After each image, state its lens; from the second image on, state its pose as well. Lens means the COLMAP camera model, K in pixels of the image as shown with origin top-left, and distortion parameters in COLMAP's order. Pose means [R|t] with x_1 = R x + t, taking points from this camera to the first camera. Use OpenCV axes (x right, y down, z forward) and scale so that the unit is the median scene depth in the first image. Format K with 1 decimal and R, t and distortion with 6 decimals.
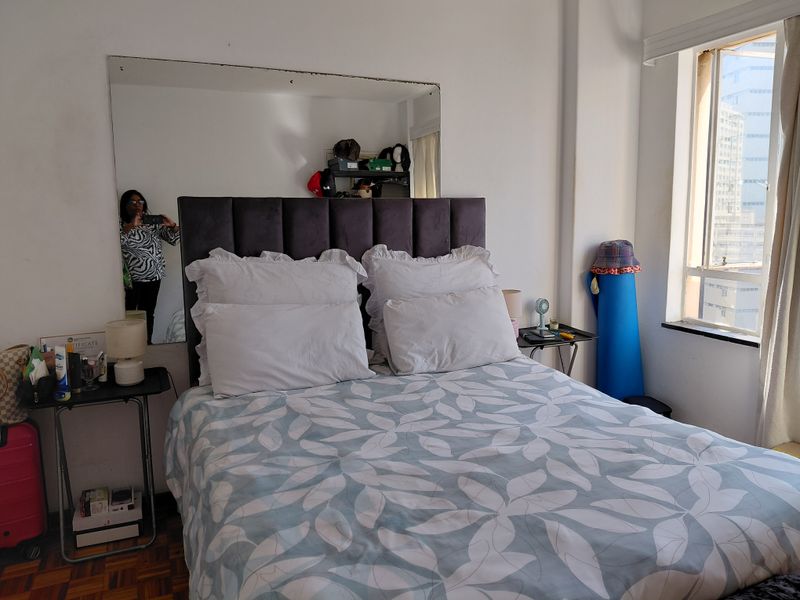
lens RADIAL K [[594.1, 0, 394.8], [0, 594.1, 291.3], [0, 0, 1]] dist [0.044681, -0.060370]
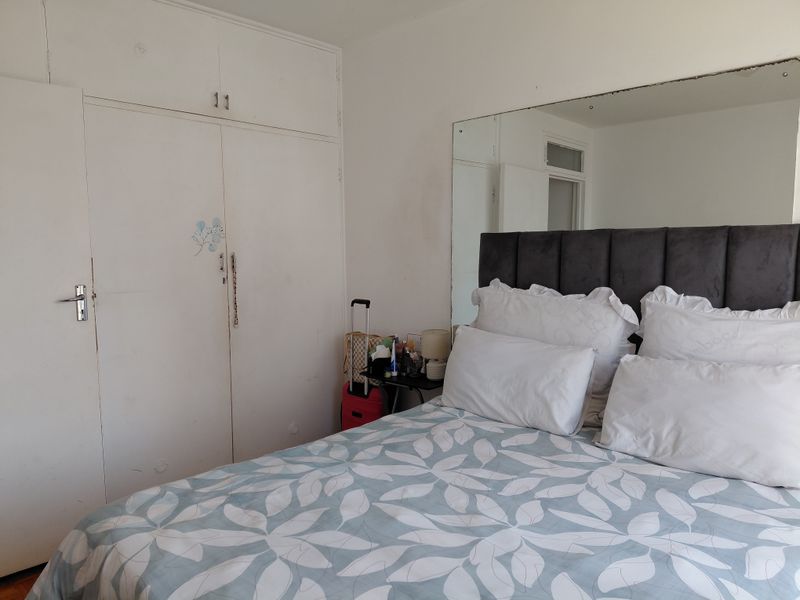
lens RADIAL K [[594.1, 0, 393.5], [0, 594.1, 291.8], [0, 0, 1]] dist [0.044681, -0.060370]
pose [[0.373612, 0.080857, -0.924054, 0.703125], [-0.120409, 0.991992, 0.038119, -0.071420], [0.919737, 0.097023, 0.380356, 0.445697]]
